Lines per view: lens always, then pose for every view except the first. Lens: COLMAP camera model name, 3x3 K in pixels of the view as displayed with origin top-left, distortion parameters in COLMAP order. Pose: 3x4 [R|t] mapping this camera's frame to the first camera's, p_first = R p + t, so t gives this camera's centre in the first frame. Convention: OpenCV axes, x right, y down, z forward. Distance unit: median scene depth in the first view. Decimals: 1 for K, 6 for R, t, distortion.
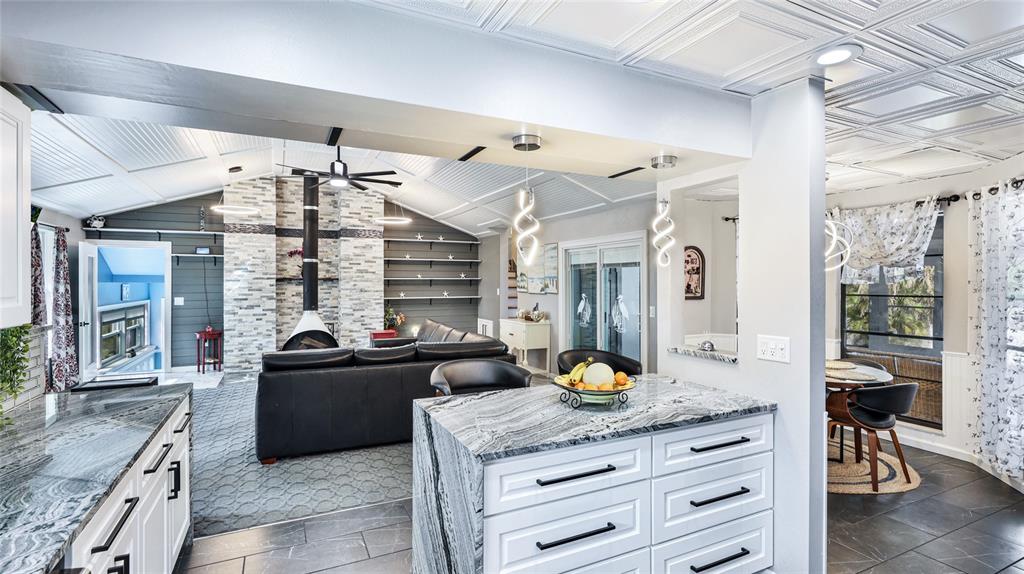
lens RADIAL K [[481.5, 0, 513.8], [0, 481.5, 284.7], [0, 0, 1]] dist [-0.000455, -0.000009]
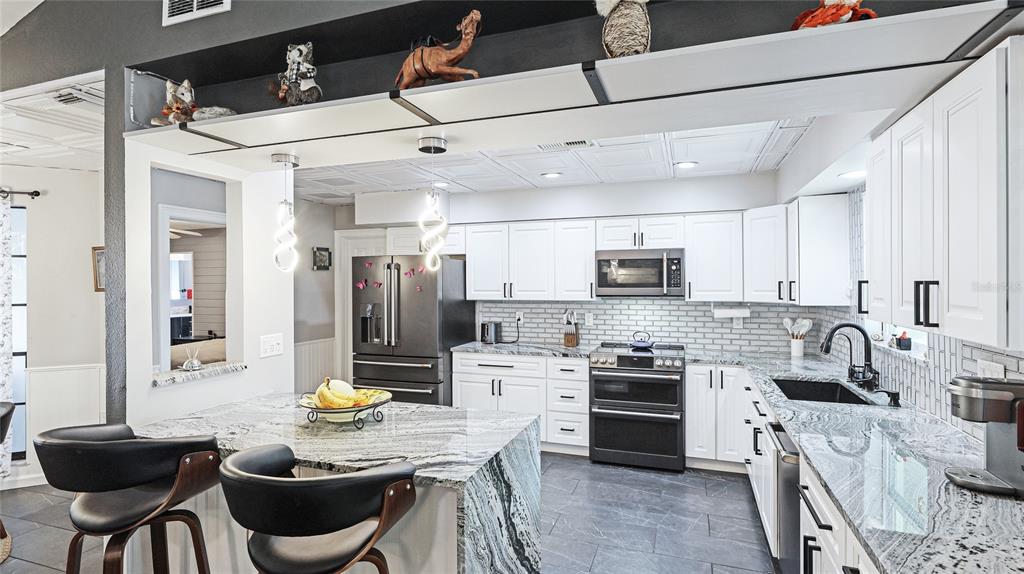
lens RADIAL K [[505.1, 0, 511.5], [0, 505.1, 284.5], [0, 0, 1]] dist [0.000093, 0.000003]
pose [[-0.701584, 0.000051, 0.712587, -0.854982], [0.005957, 0.999965, 0.005793, -0.019261], [-0.712562, 0.008309, -0.701560, 1.691695]]
